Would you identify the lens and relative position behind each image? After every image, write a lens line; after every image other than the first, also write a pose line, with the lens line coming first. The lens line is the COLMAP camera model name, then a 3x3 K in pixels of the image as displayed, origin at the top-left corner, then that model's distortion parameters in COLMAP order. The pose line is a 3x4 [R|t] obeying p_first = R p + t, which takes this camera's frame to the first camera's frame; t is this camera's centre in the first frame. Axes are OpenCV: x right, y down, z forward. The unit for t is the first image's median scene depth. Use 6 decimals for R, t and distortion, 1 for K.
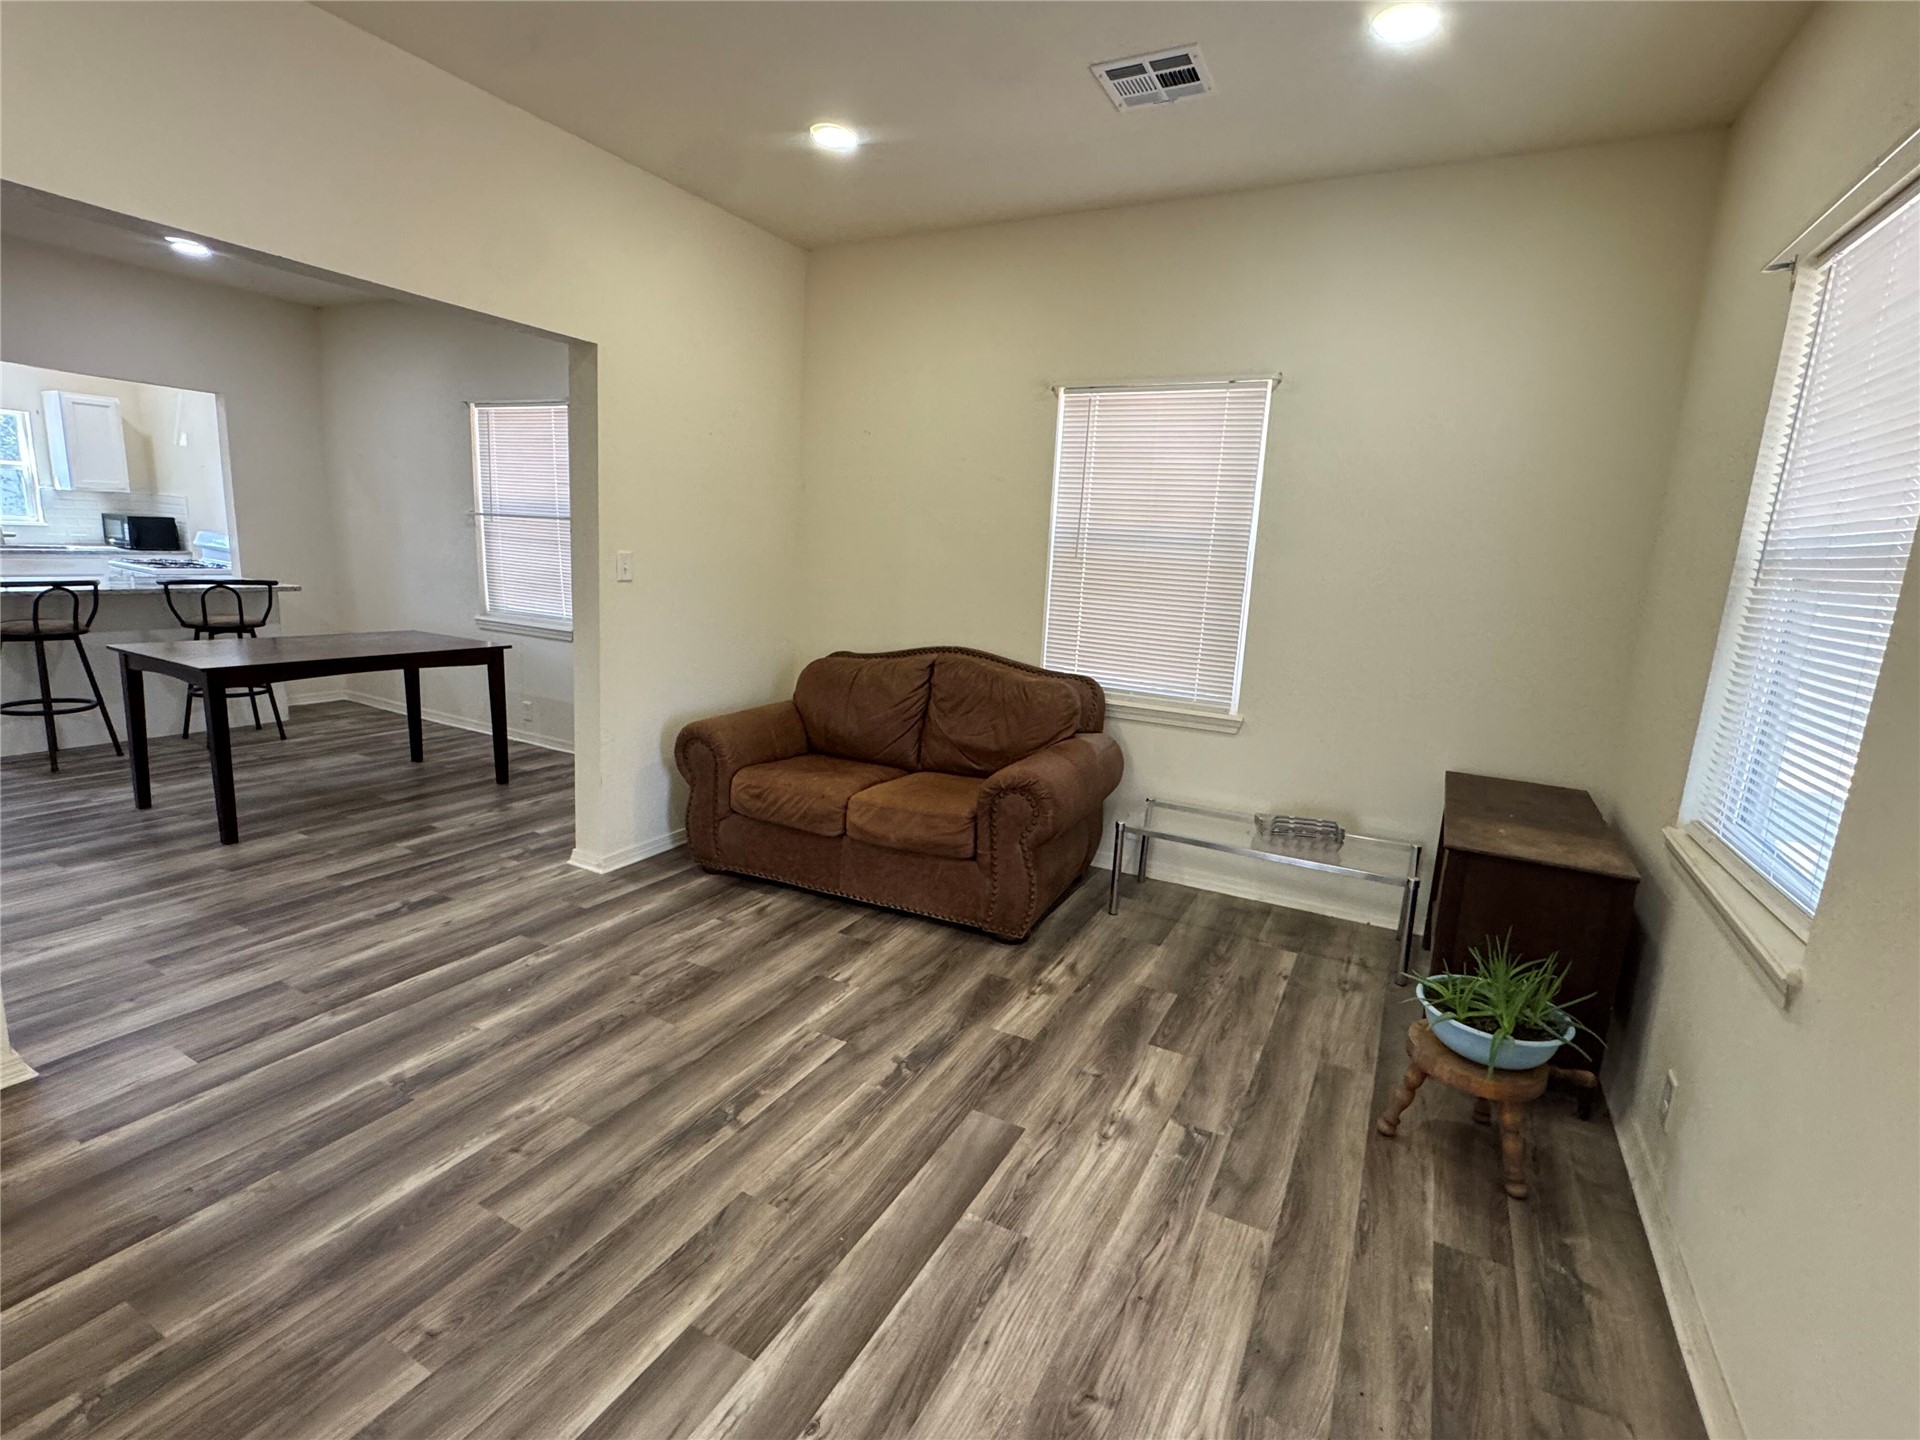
lens RADIAL K [[887.3, 0, 960.0], [0, 887.3, 720.0], [0, 0, 1]] dist [0.001104, 0.000945]
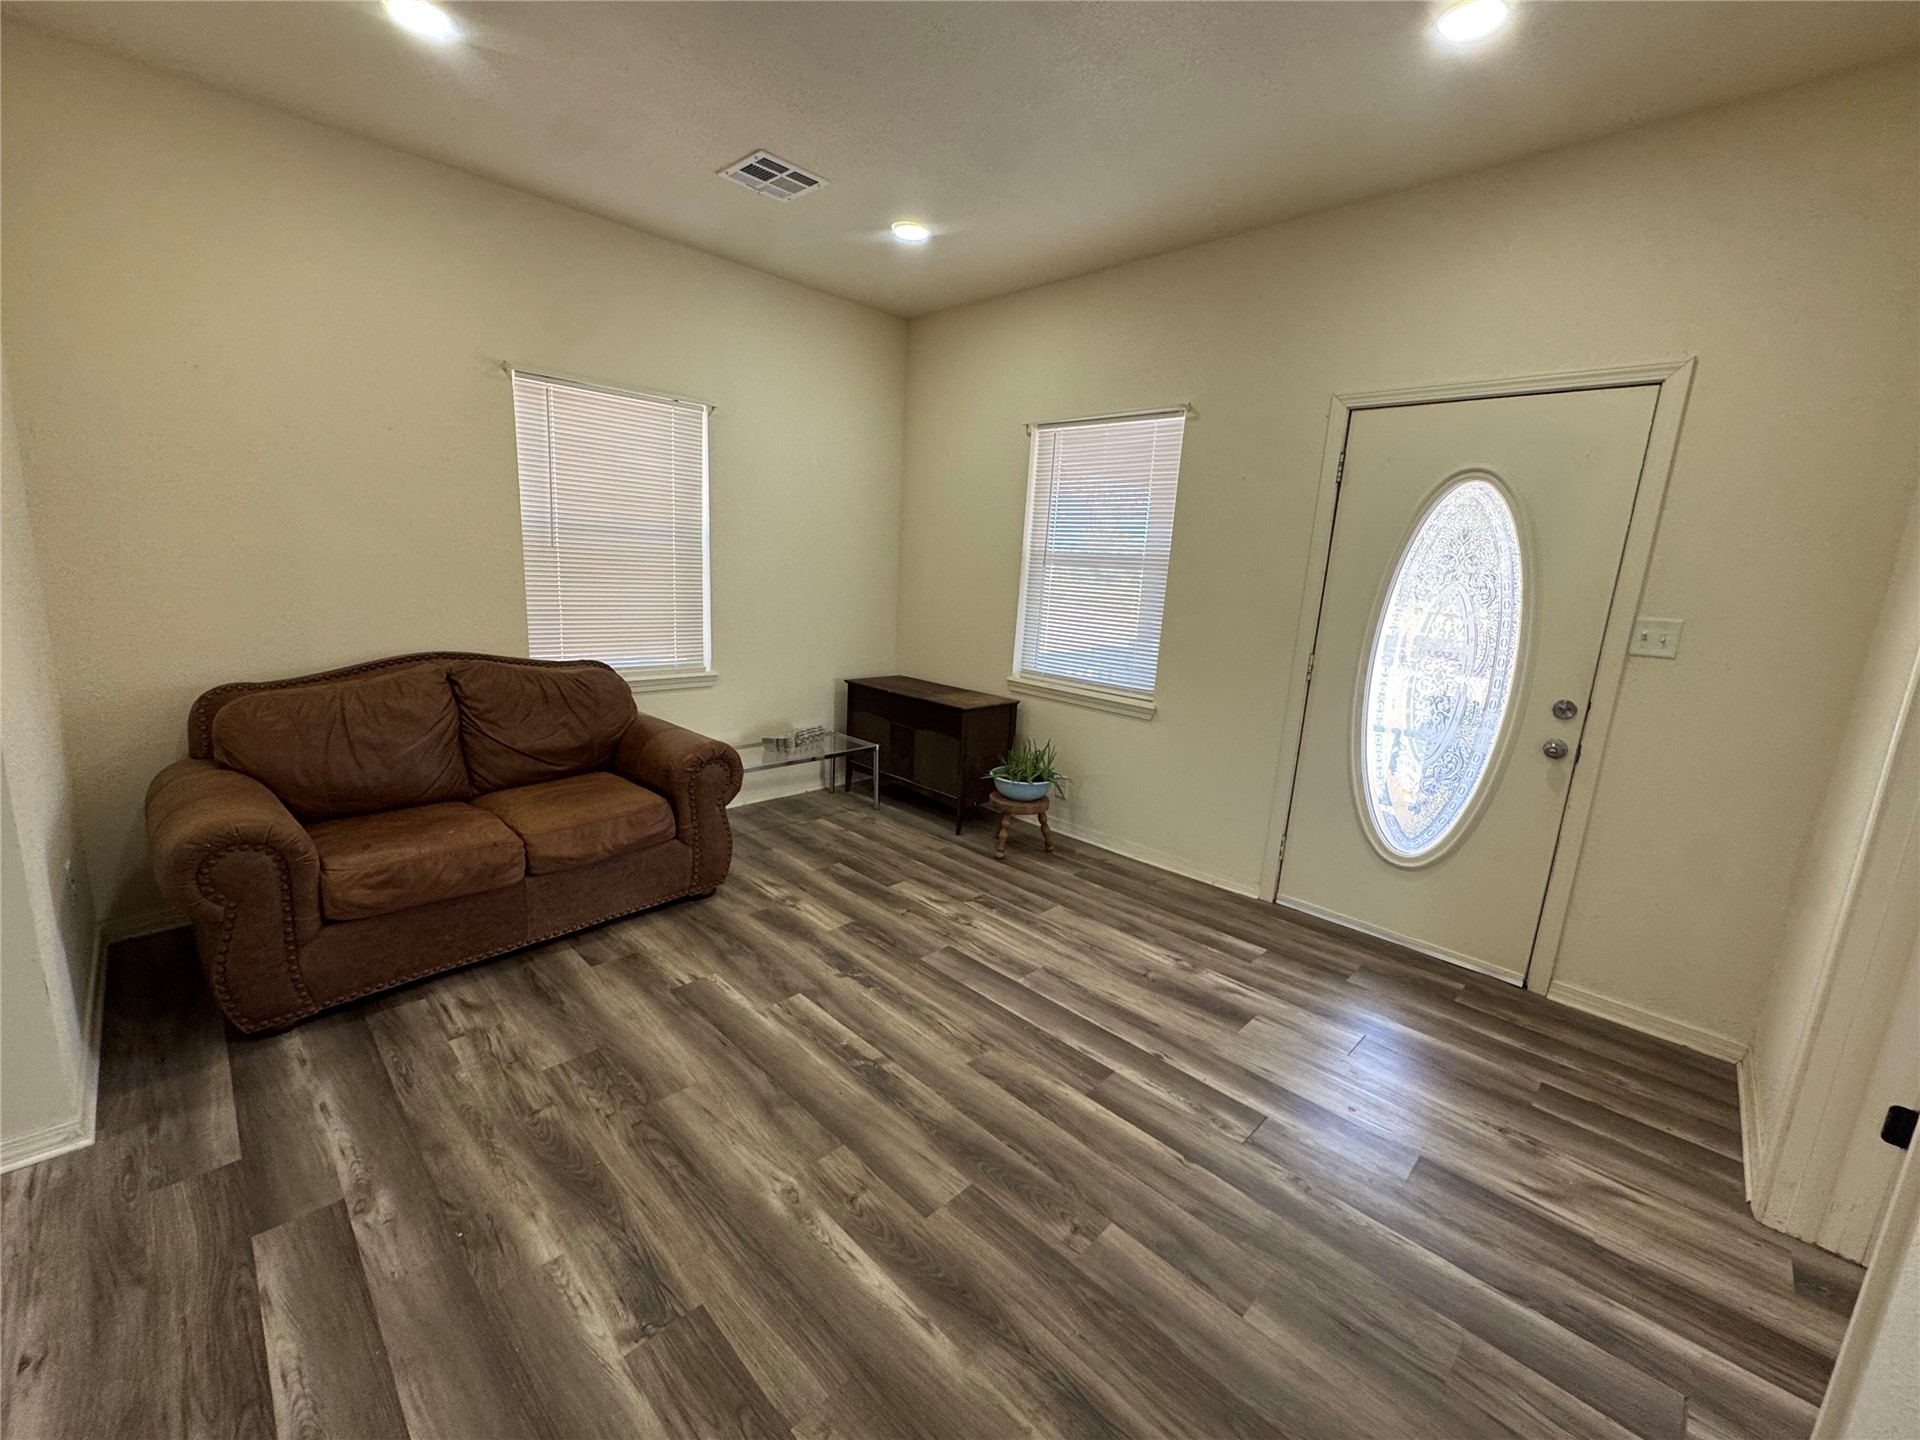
lens RADIAL K [[785.8, 0, 960.0], [0, 785.8, 720.0], [0, 0, 1]] dist [0.001896, -0.000273]
pose [[0.287835, -0.221112, 0.931805, -0.984190], [0.147746, 0.971586, 0.184913, -0.136396], [-0.946215, 0.084446, 0.312324, 0.499969]]
